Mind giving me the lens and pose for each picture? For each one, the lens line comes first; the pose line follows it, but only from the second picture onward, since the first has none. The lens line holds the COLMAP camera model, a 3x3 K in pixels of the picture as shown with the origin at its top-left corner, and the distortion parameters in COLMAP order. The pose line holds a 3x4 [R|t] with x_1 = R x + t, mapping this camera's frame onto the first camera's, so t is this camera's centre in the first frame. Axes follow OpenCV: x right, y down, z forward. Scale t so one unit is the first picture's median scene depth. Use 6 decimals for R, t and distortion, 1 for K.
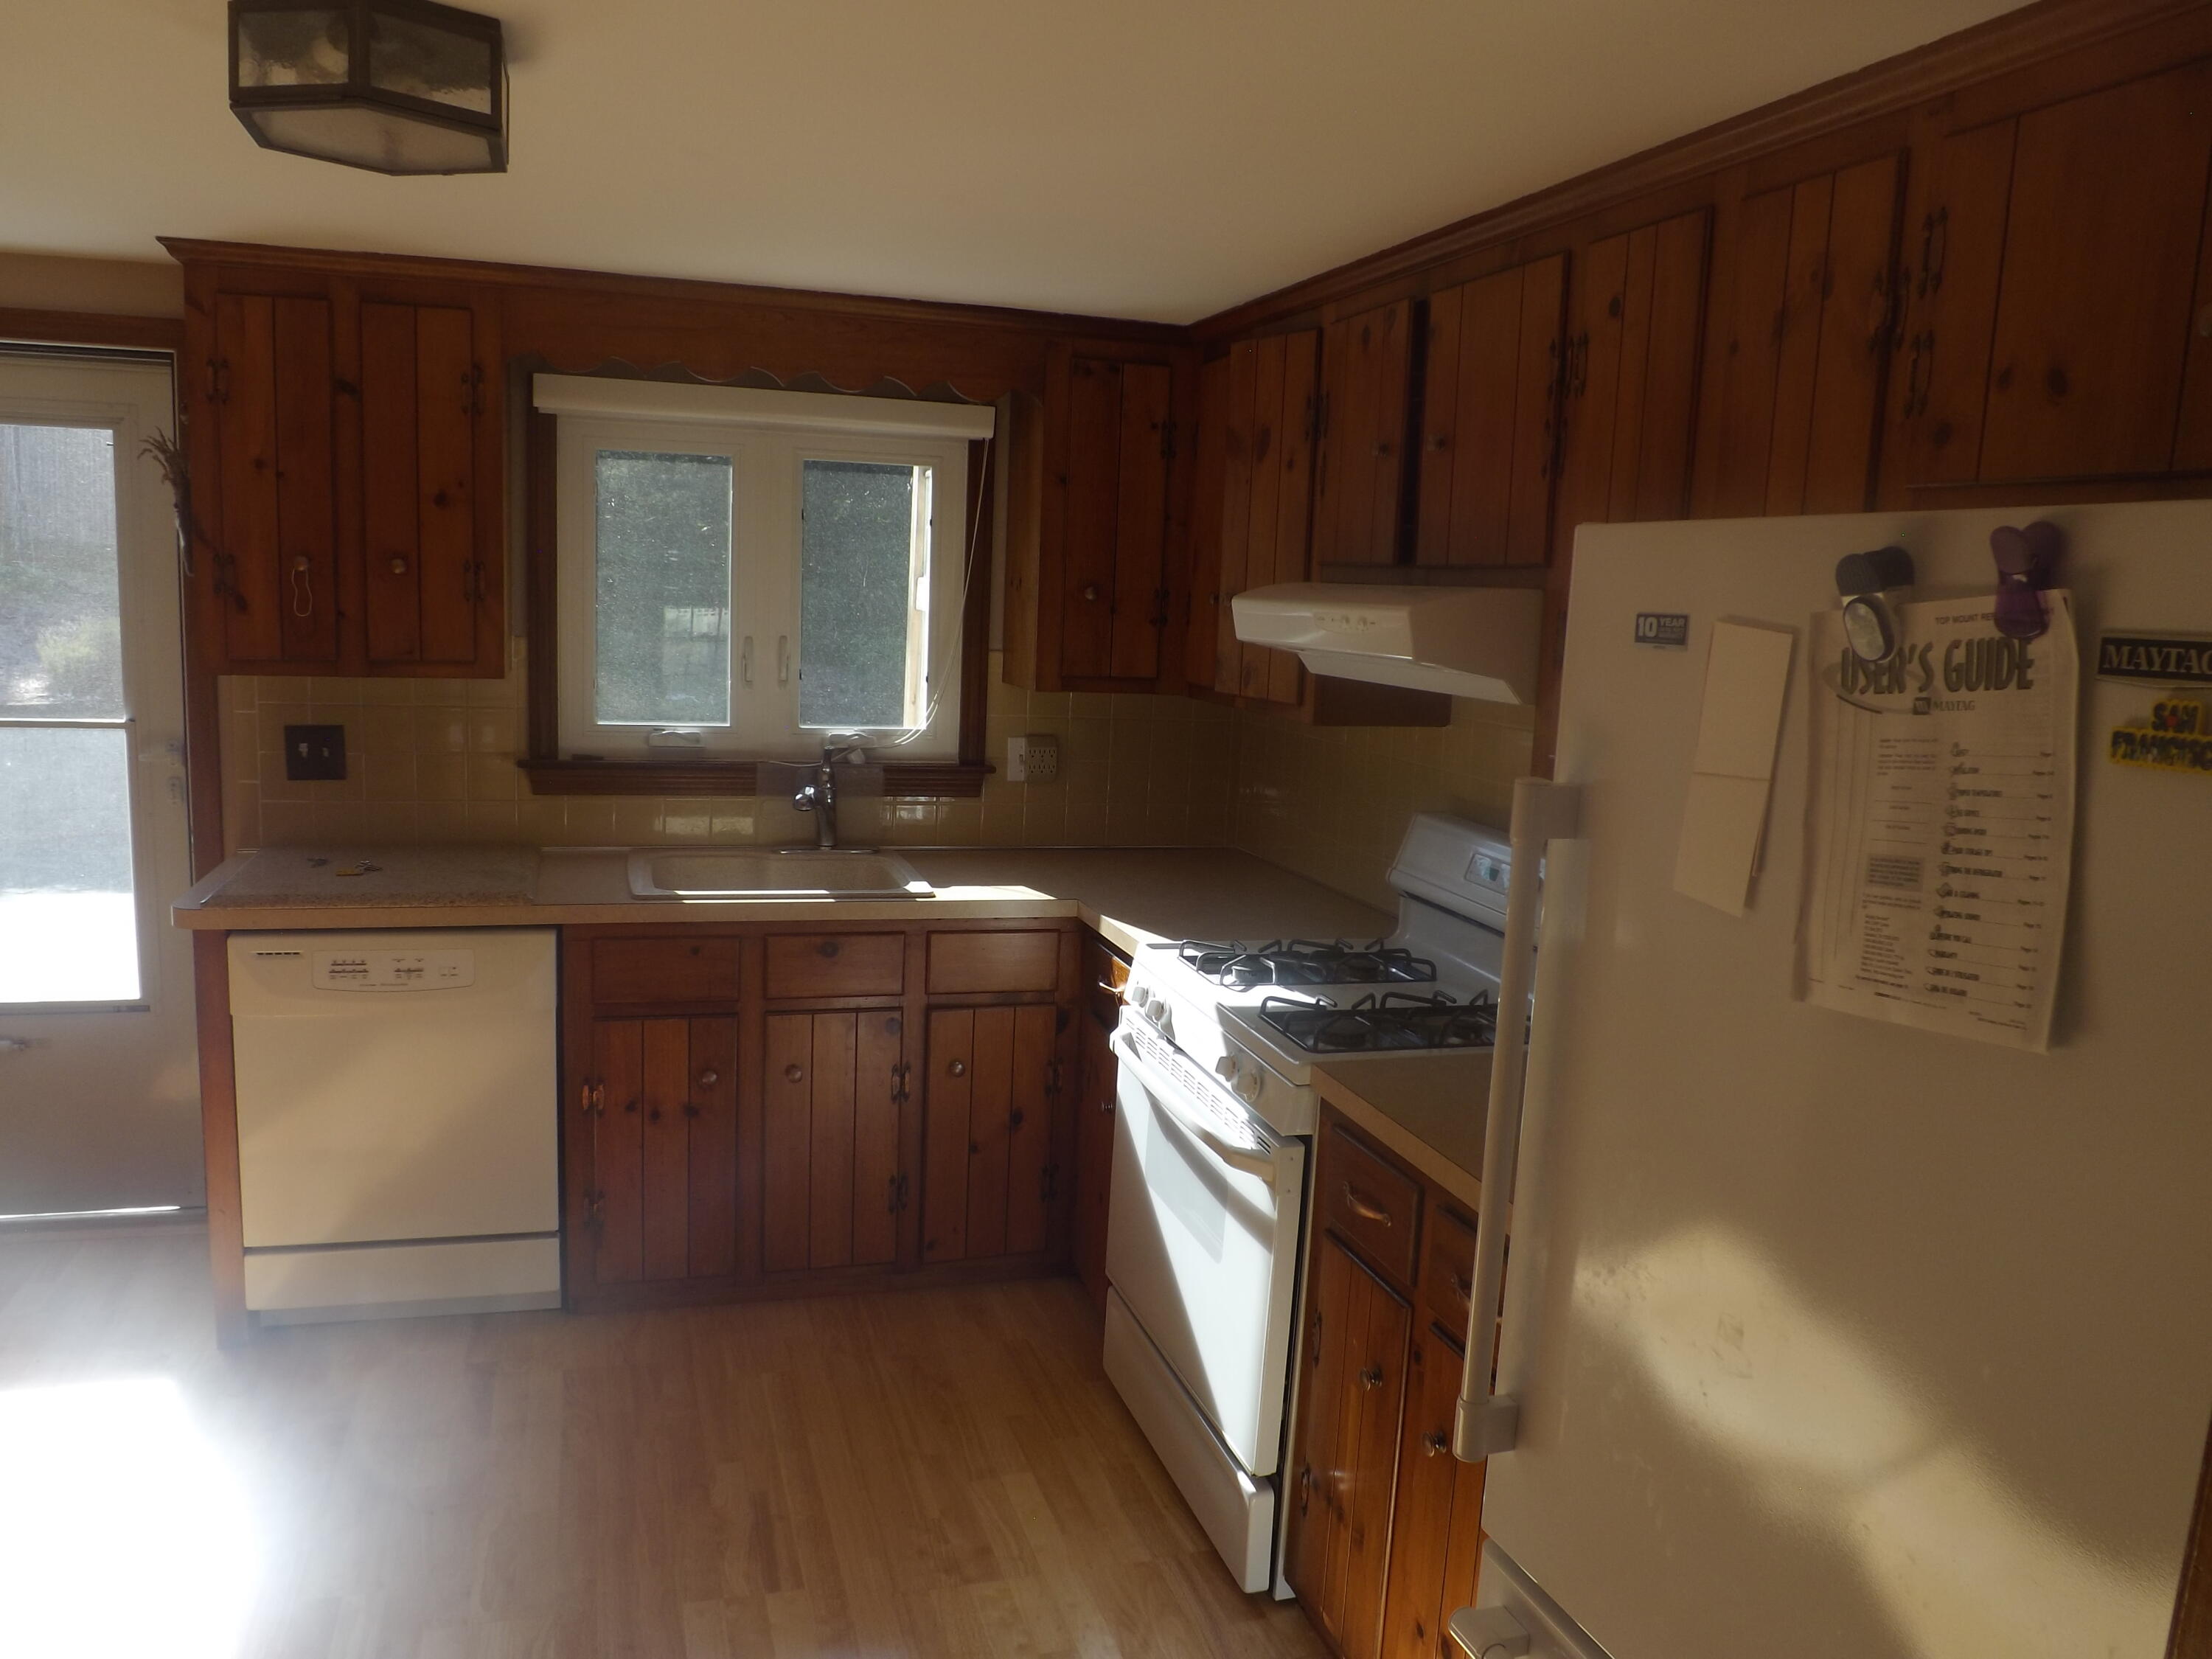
lens RADIAL K [[1594.2, 0, 1106.5], [0, 1594.2, 853.3], [0, 0, 1]] dist [-0.068847, 0.034317]
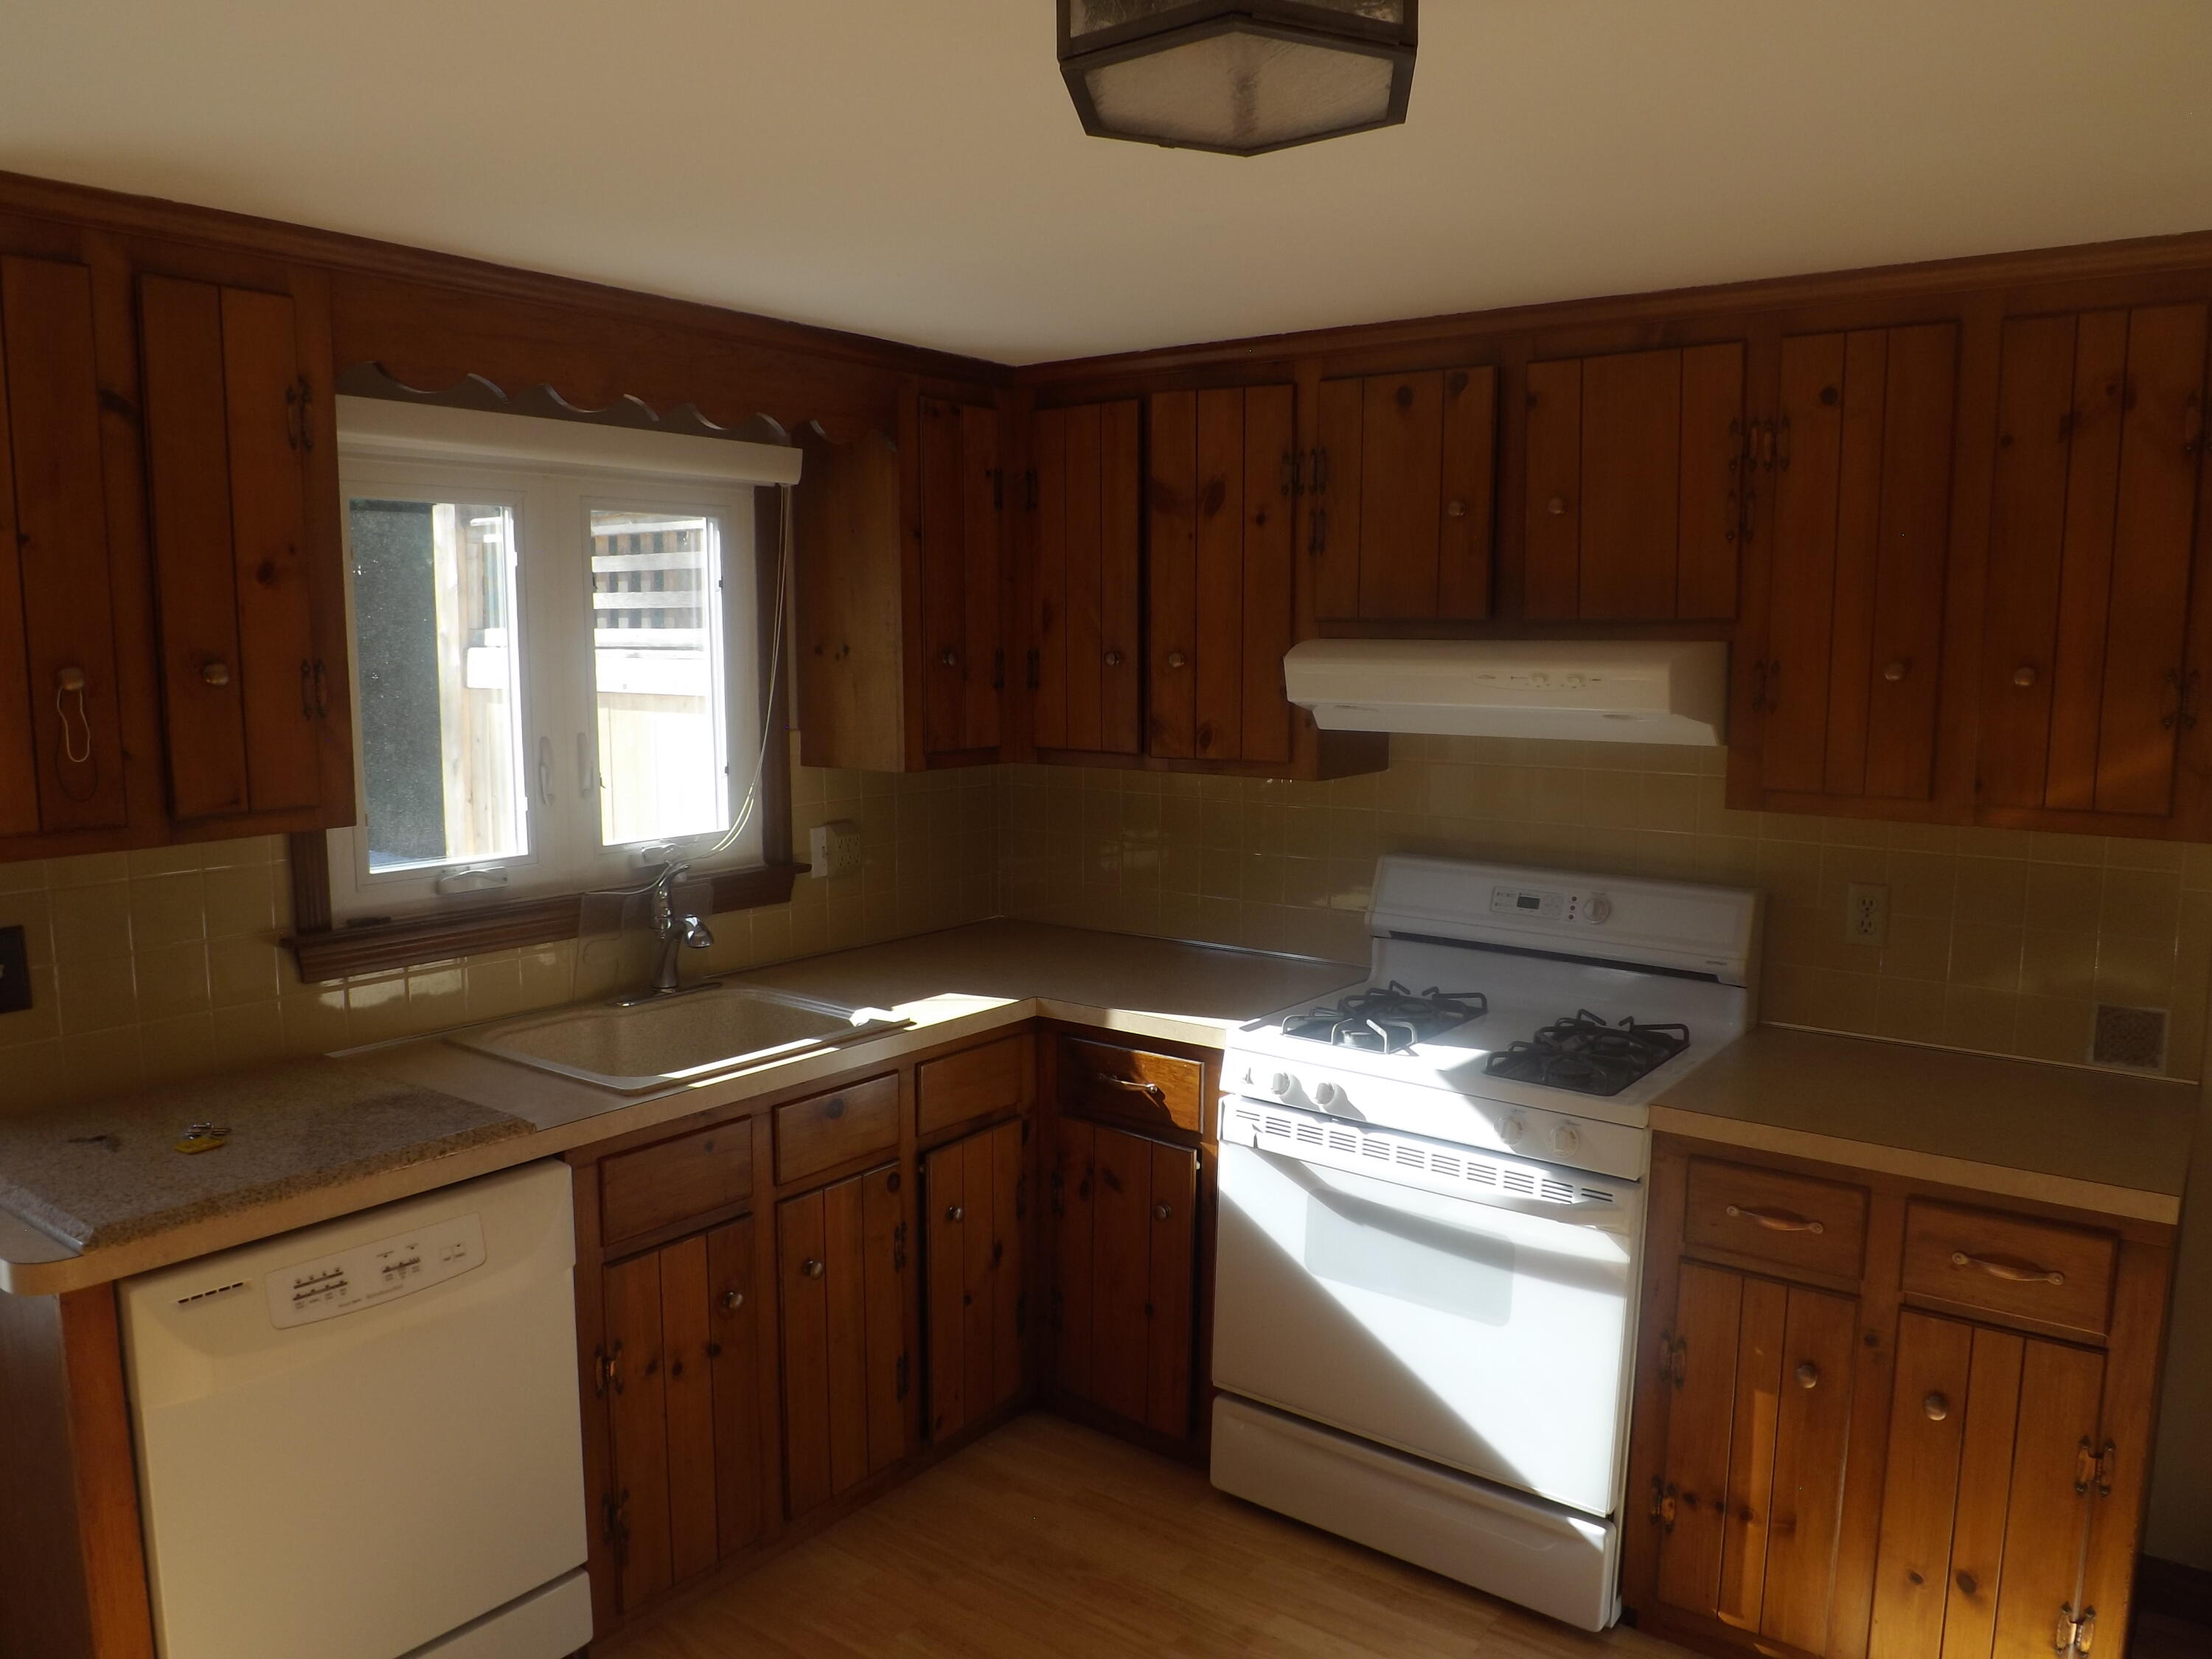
lens RADIAL K [[1594.2, 0, 1106.5], [0, 1594.2, 853.3], [0, 0, 1]] dist [-0.068847, 0.034317]
pose [[0.814716, -0.121971, 0.566887, -0.524533], [0.130534, 0.991112, 0.025648, -0.075054], [-0.564977, 0.053102, 0.823396, 0.245238]]
